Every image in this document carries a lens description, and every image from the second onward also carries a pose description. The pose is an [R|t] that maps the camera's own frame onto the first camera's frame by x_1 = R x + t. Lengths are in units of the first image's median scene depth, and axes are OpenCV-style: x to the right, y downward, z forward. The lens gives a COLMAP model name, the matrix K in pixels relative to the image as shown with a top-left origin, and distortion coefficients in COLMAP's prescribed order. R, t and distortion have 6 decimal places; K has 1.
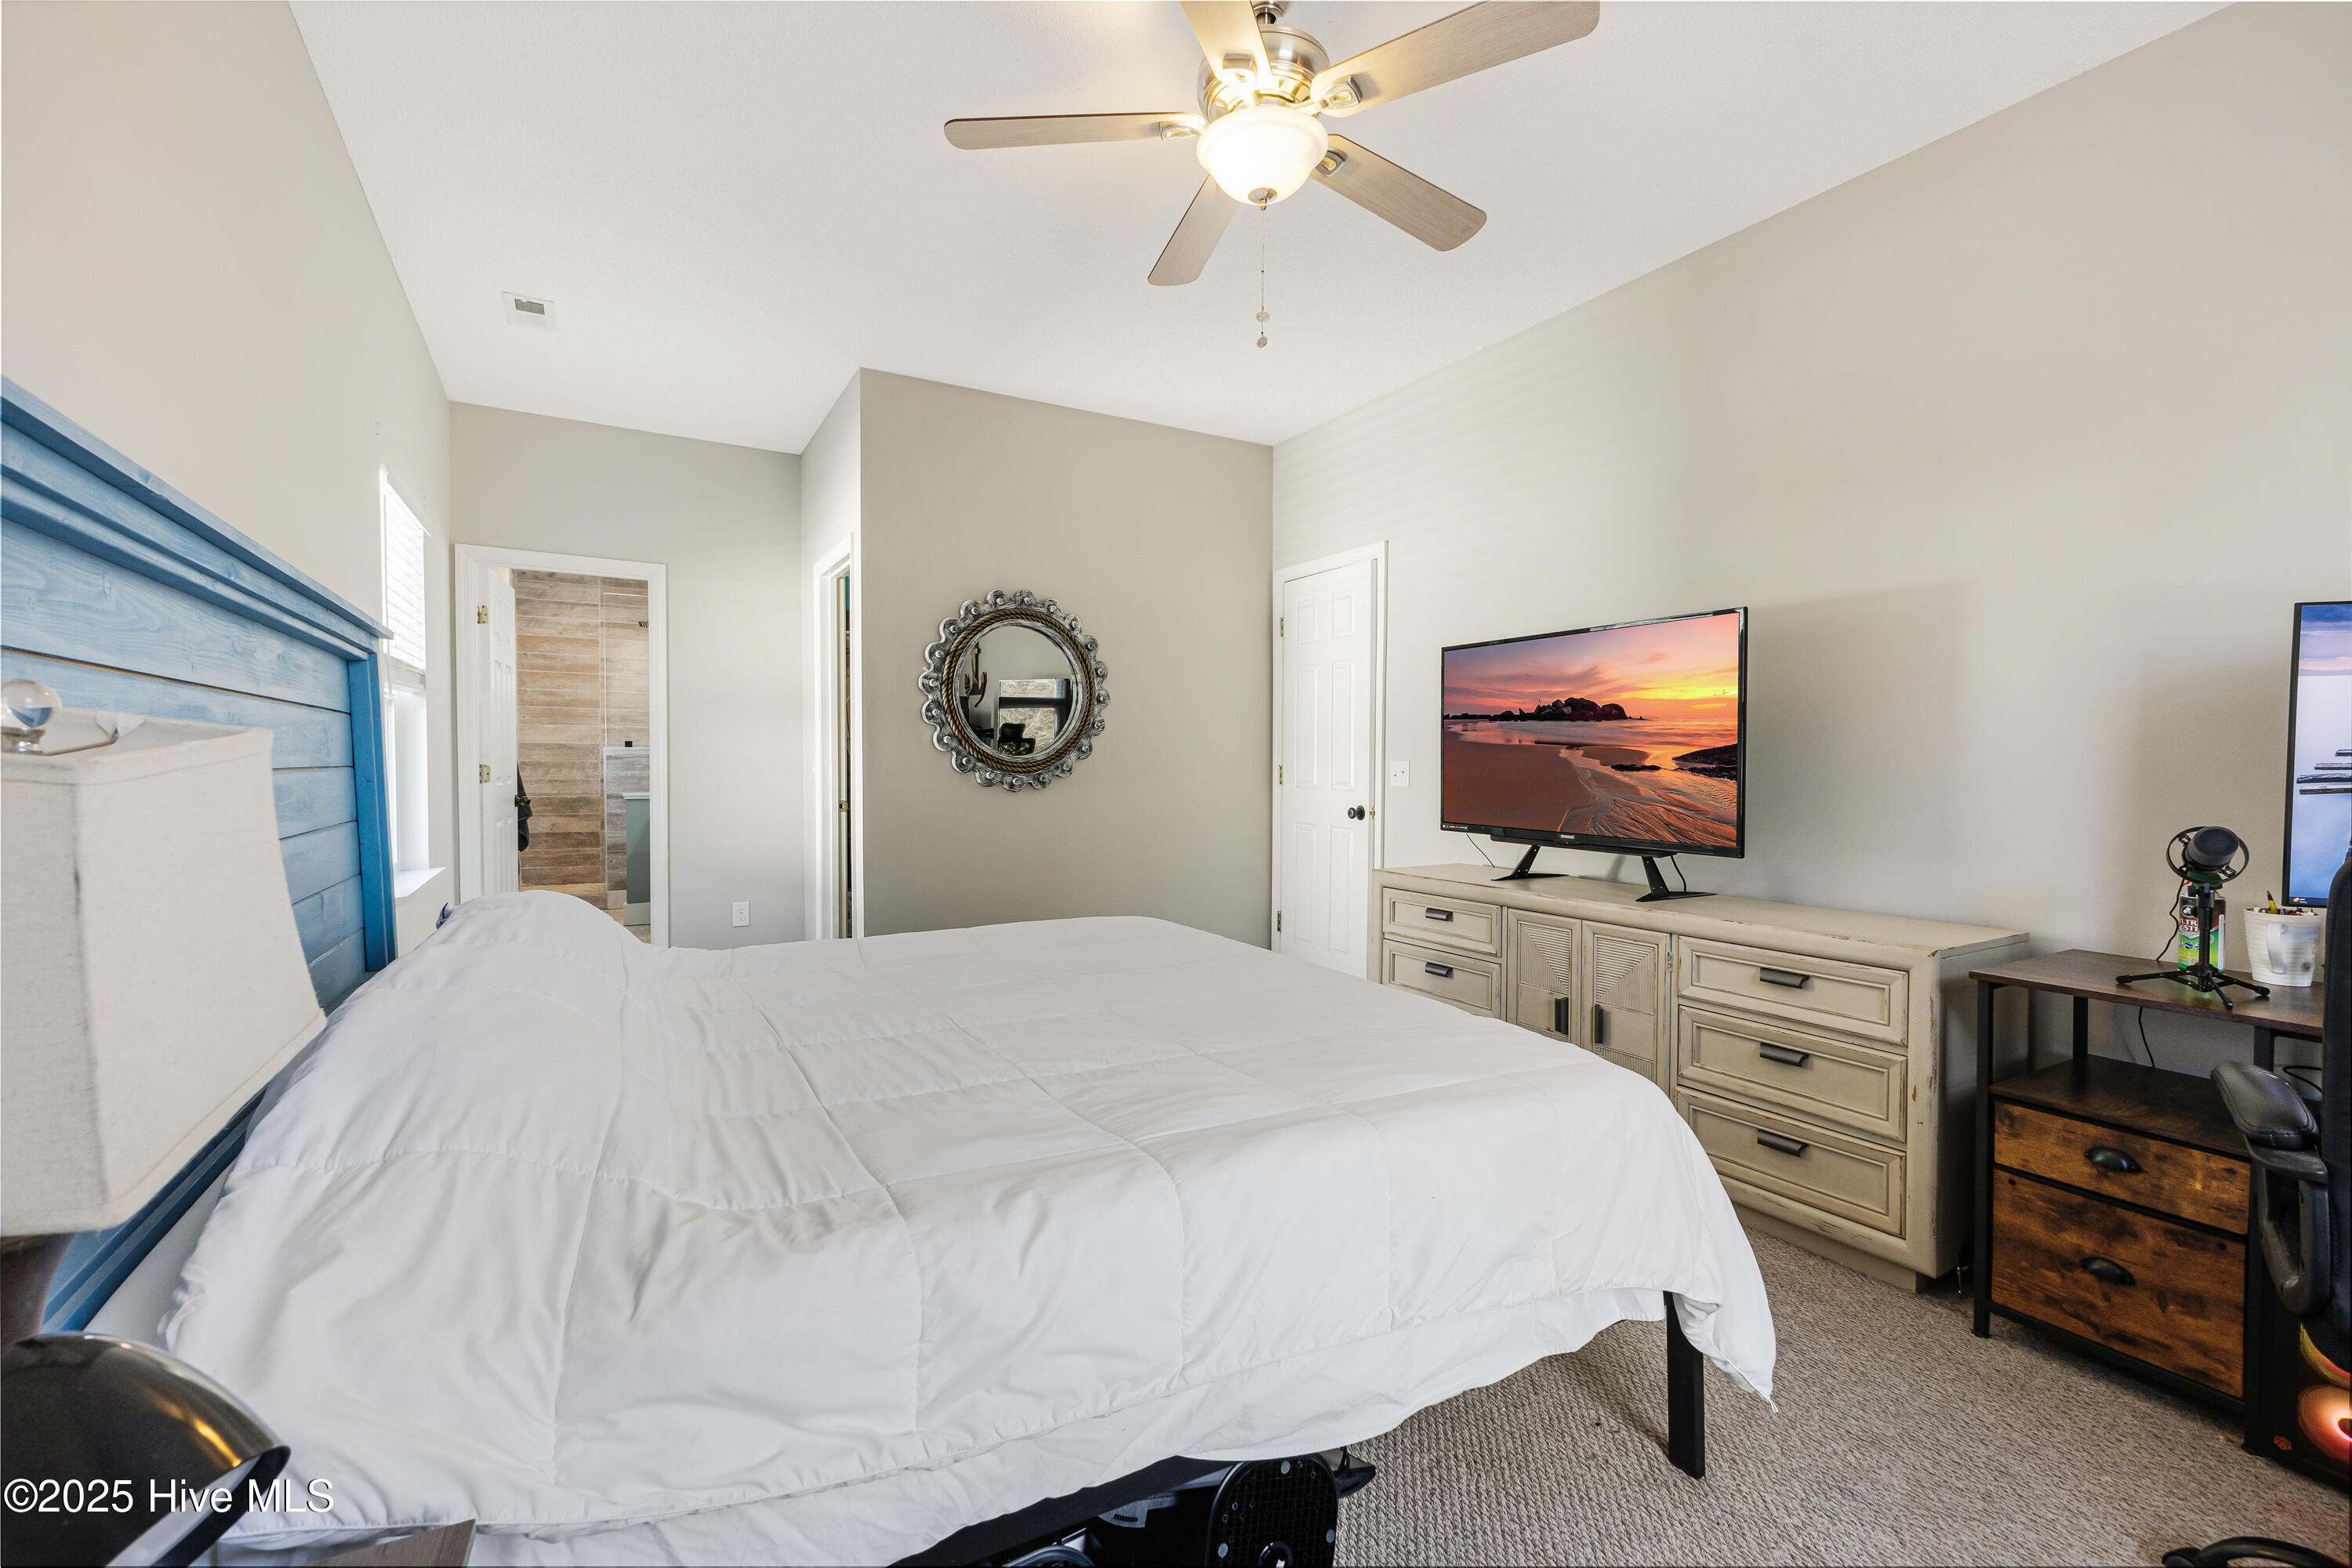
lens RADIAL K [[1028.5, 0, 1178.0], [0, 1028.5, 774.3], [0, 0, 1]] dist [-0.000940, -0.000080]
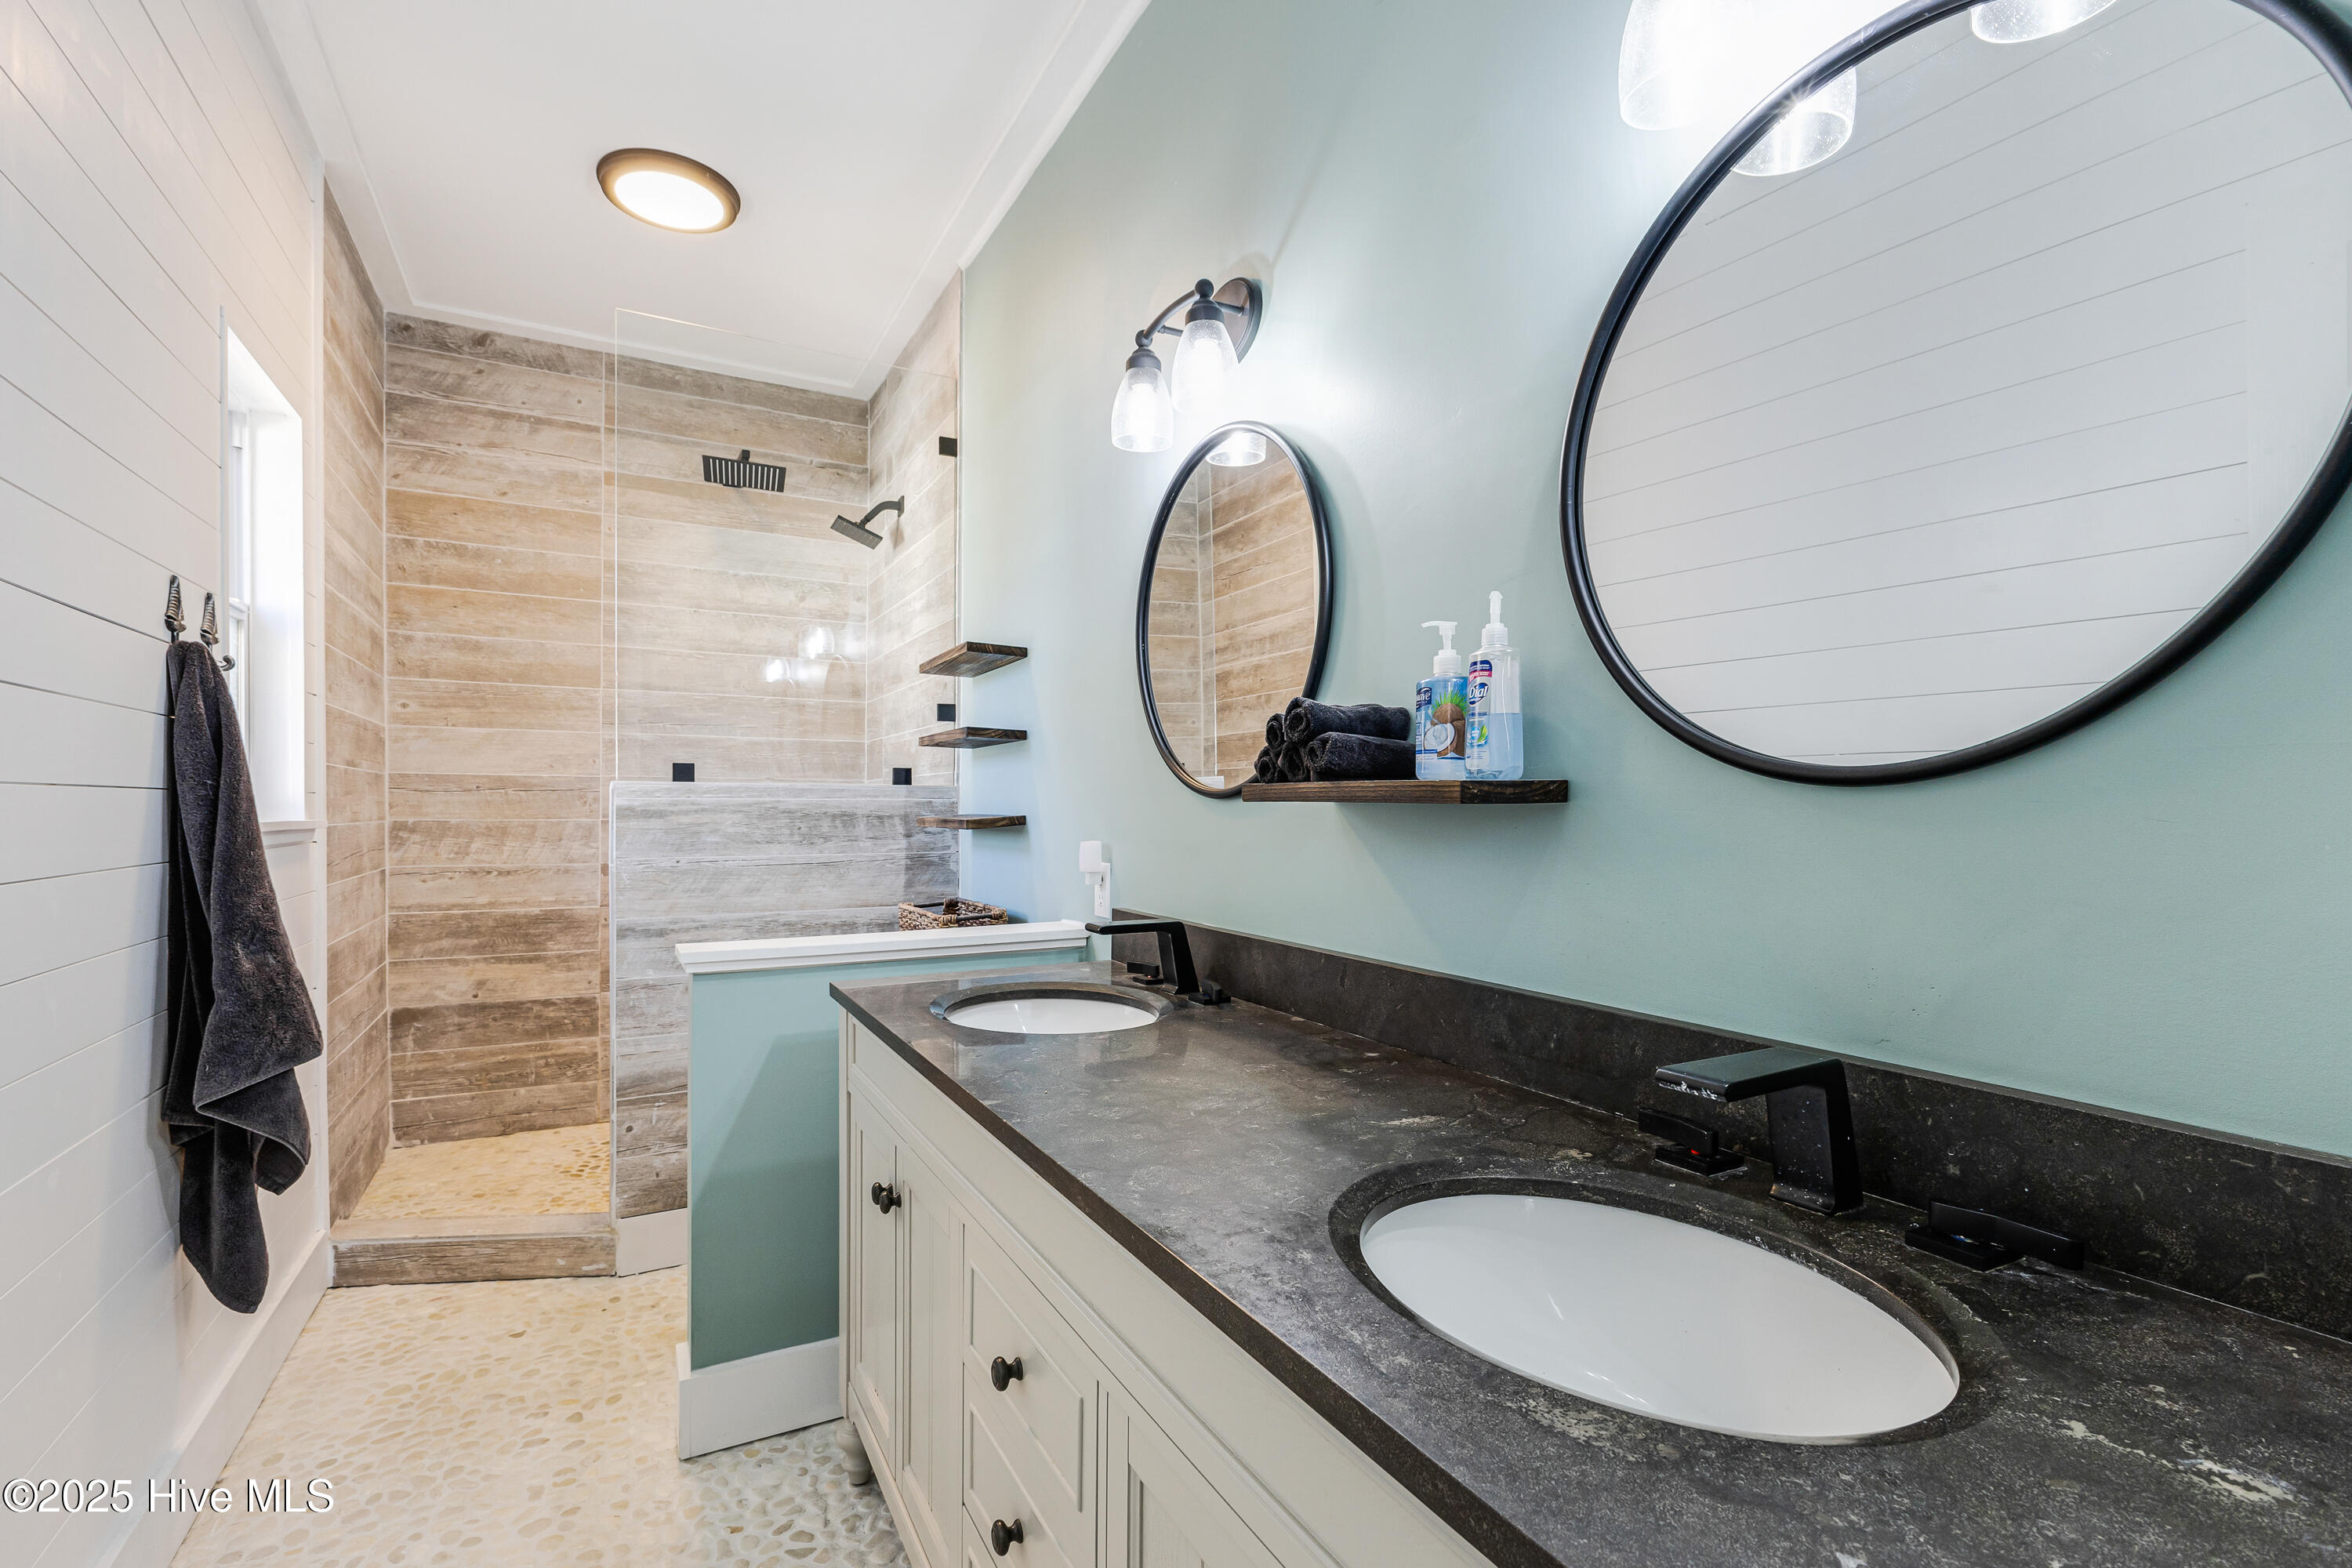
lens RADIAL K [[1028.5, 0, 1171.8], [0, 1028.5, 803.7], [0, 0, 1]] dist [-0.000940, -0.000080]
pose [[0.999994, -0.001504, -0.003277, -0.342749], [0.001432, 0.999762, -0.021760, -0.010505], [0.003309, 0.021755, 0.999758, 0.608226]]
